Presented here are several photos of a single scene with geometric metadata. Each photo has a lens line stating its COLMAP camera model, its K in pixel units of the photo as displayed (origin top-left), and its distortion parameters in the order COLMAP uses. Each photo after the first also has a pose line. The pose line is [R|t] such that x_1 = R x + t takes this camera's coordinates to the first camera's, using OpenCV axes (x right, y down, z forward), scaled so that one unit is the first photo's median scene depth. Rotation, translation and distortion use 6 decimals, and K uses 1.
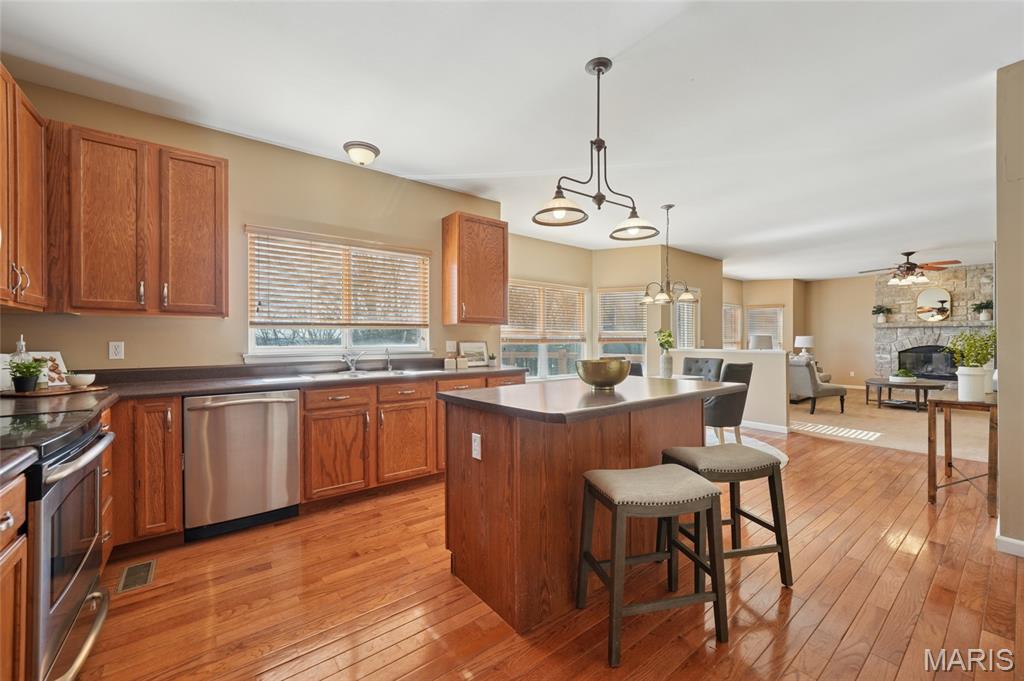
lens RADIAL K [[404.5, 0, 511.5], [0, 404.5, 345.2], [0, 0, 1]] dist [0.001094, -0.000466]
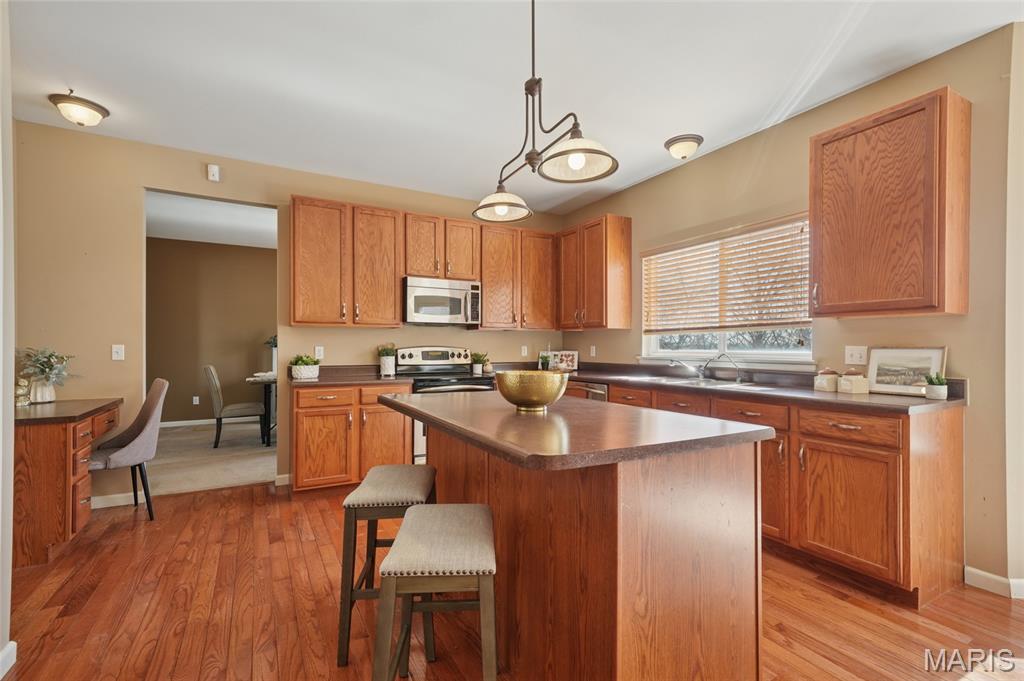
lens RADIAL K [[448.5, 0, 504.3], [0, 448.5, 345.4], [0, 0, 1]] dist [-0.000984, 0.001584]
pose [[-0.149400, 0.007167, -0.988751, 0.673802], [-0.004152, 0.999960, 0.007876, -0.017314], [0.988768, 0.005282, -0.149365, 0.693812]]
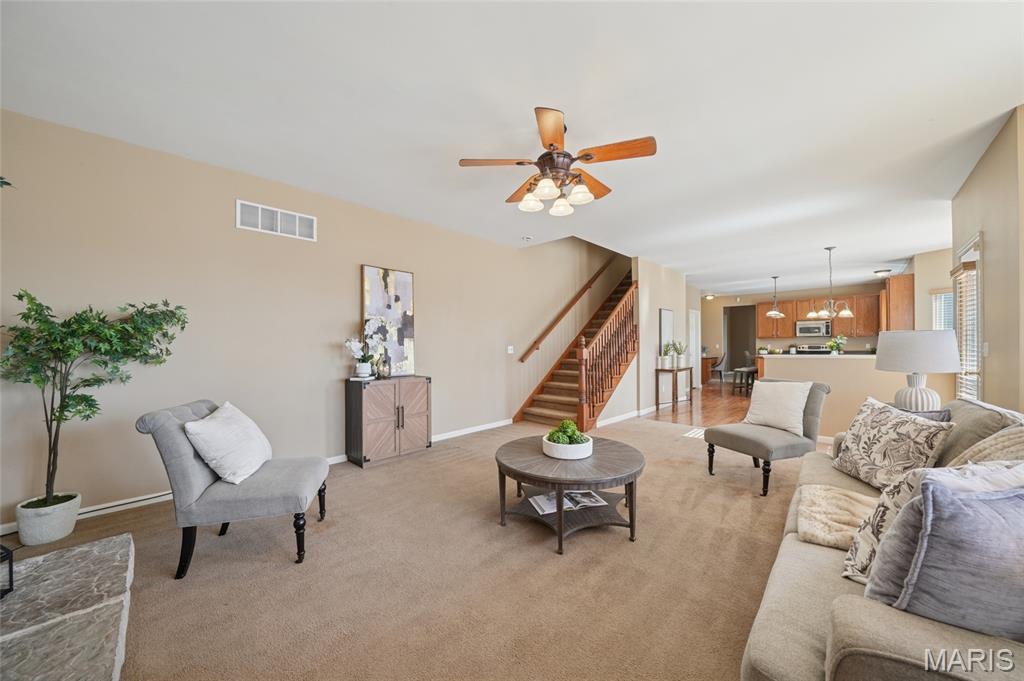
lens RADIAL K [[359.0, 0, 516.1], [0, 359.0, 349.6], [0, 0, 1]] dist [-0.010567, -0.000022]
pose [[-0.990094, 0.014648, -0.139643, 2.162717], [0.013221, 0.999850, 0.011145, -0.024333], [0.139785, 0.009188, -0.990139, 2.762970]]
